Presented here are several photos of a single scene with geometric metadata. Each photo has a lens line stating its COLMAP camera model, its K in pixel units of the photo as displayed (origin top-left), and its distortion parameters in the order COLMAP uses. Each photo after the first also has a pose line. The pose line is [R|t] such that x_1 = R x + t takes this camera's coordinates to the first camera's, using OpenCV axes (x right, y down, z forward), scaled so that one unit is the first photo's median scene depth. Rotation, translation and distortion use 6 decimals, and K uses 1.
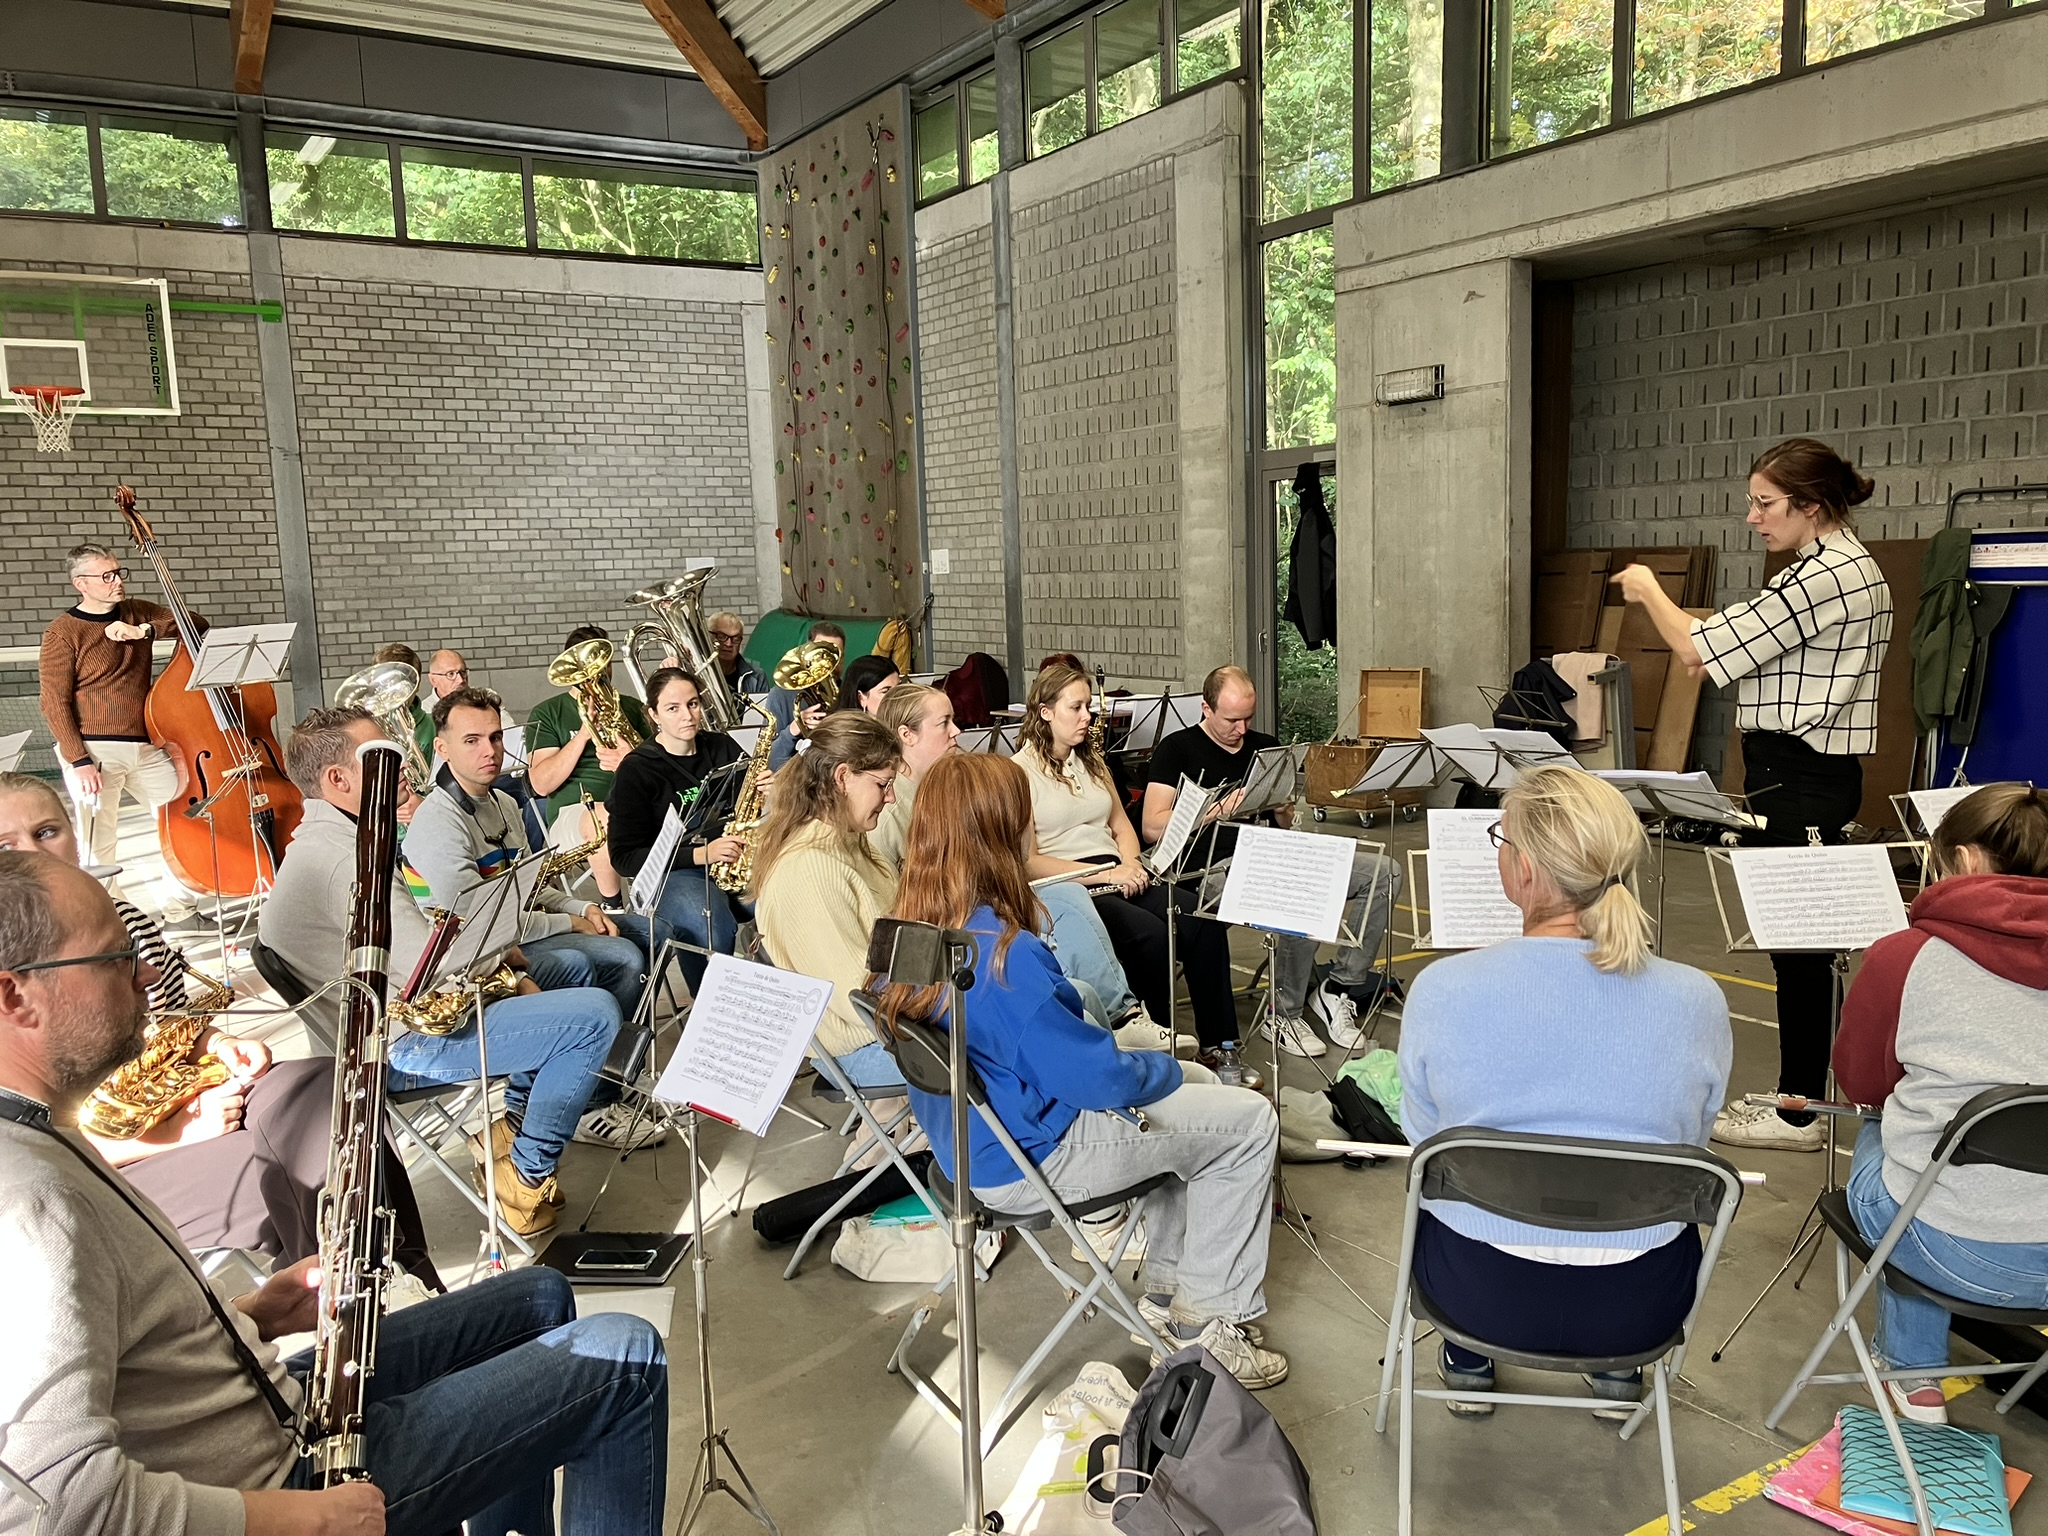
lens RADIAL K [[1647.2, 0, 1024.0], [0, 1647.2, 768.0], [0, 0, 1]] dist [0.116831, -0.154213]
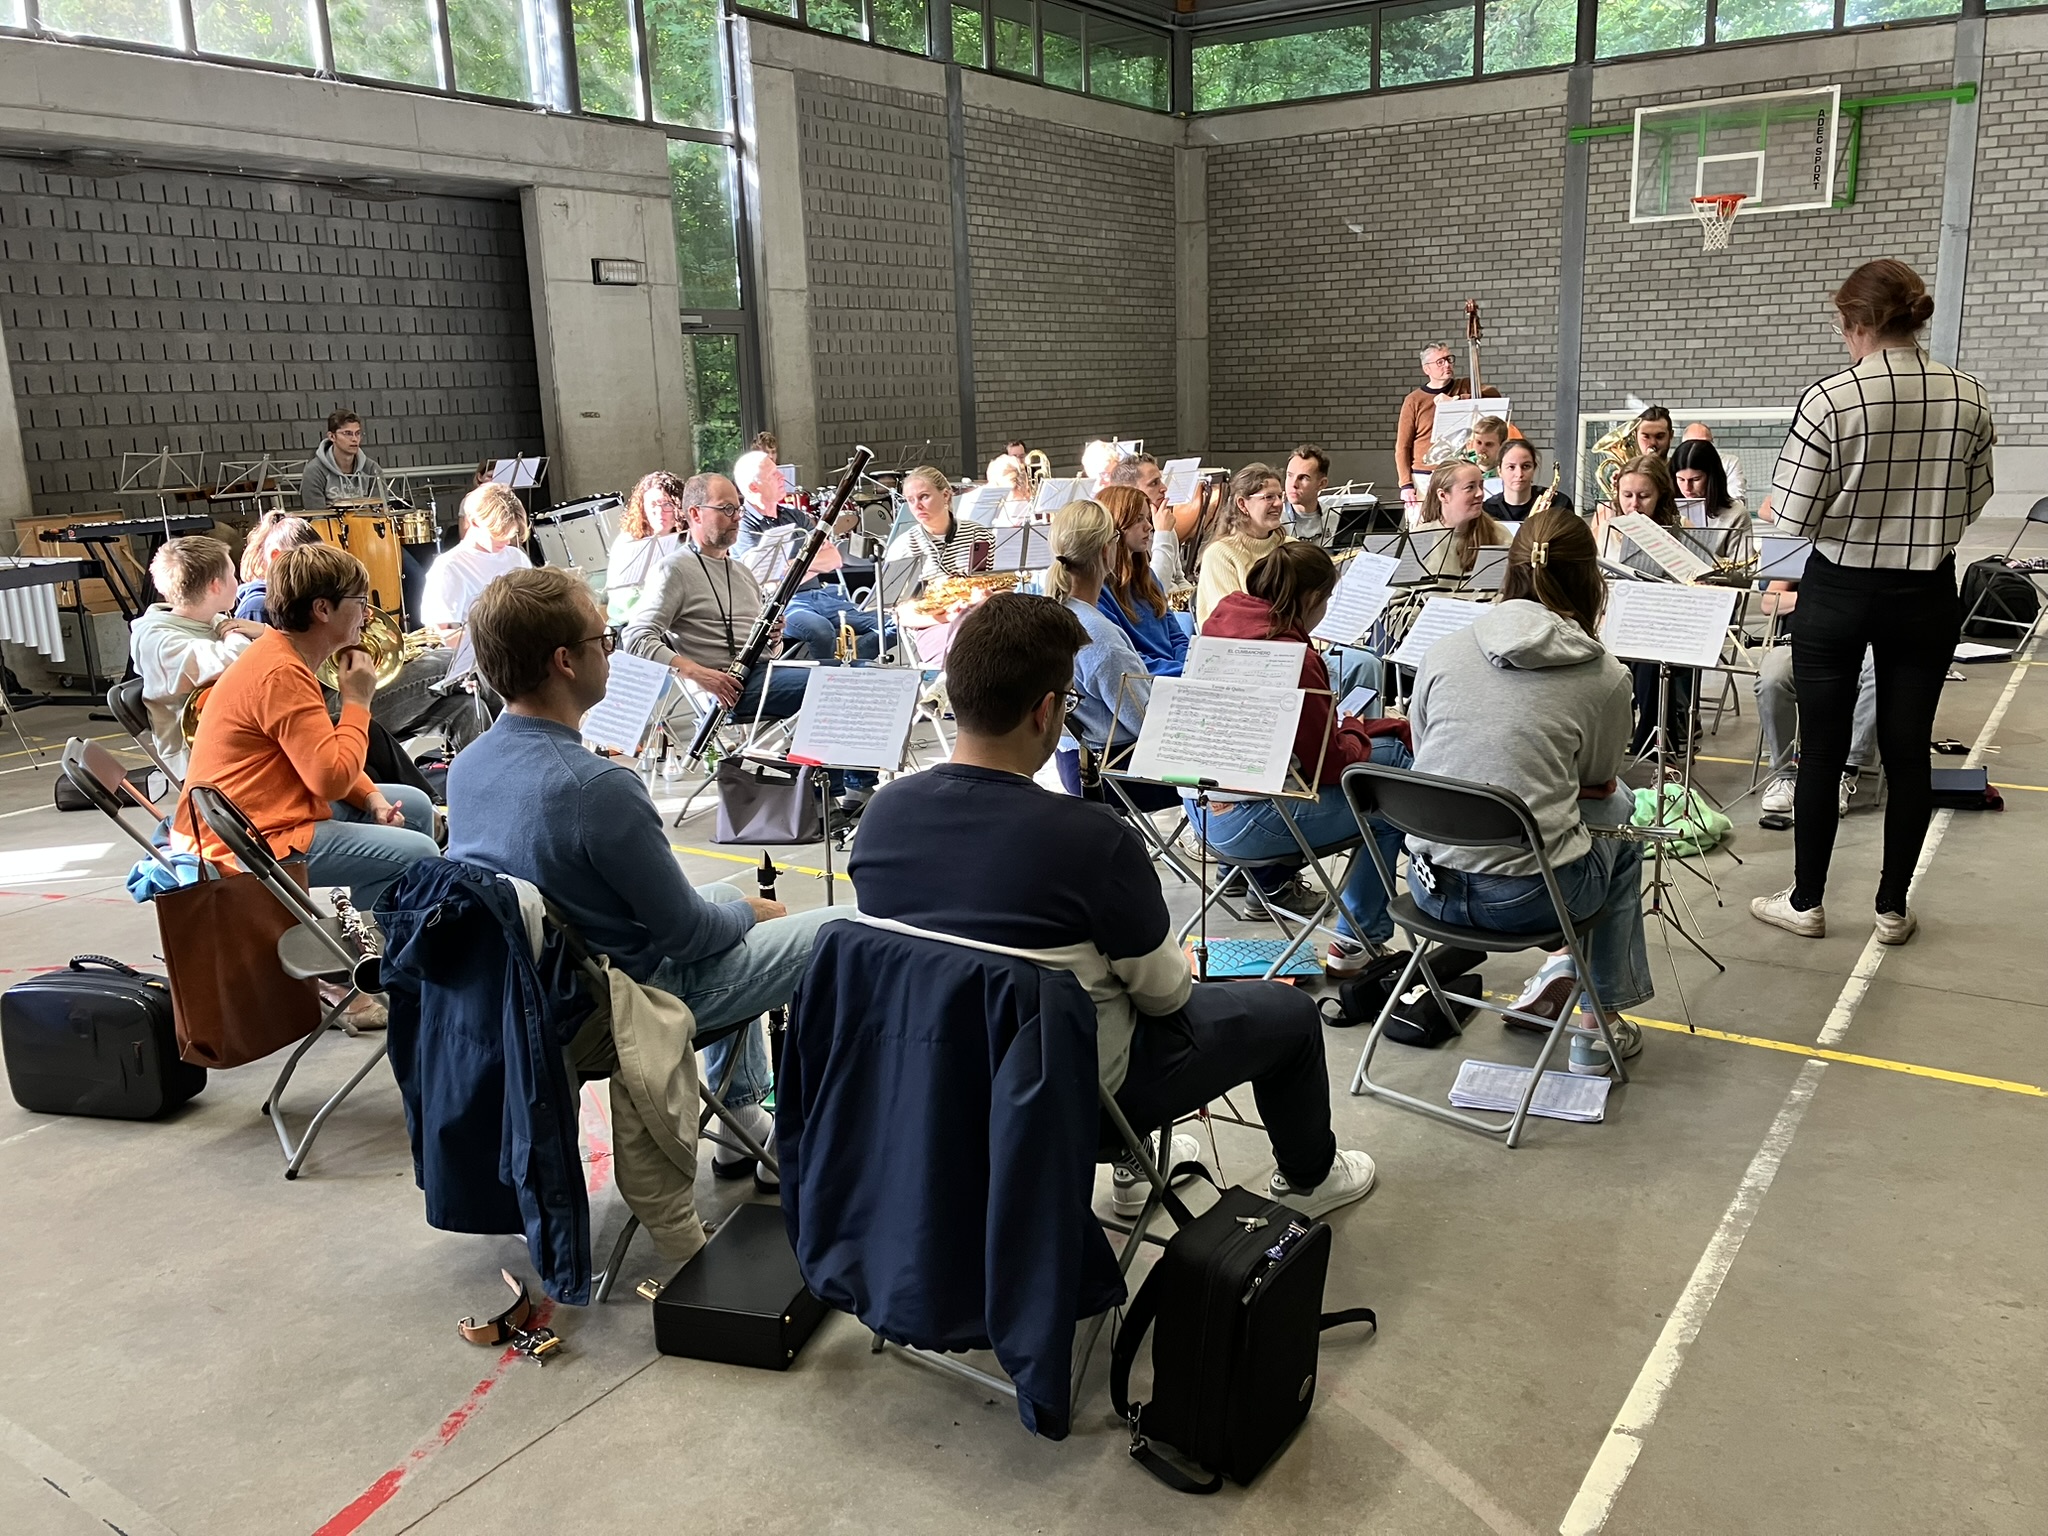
lens RADIAL K [[1647.2, 0, 1024.0], [0, 1647.2, 768.0], [0, 0, 1]] dist [0.116831, -0.154213]
pose [[0.387673, 0.223601, -0.894266, 0.364333], [-0.097332, 0.974640, 0.201503, -0.012785], [0.916644, 0.008923, 0.399605, 0.035676]]
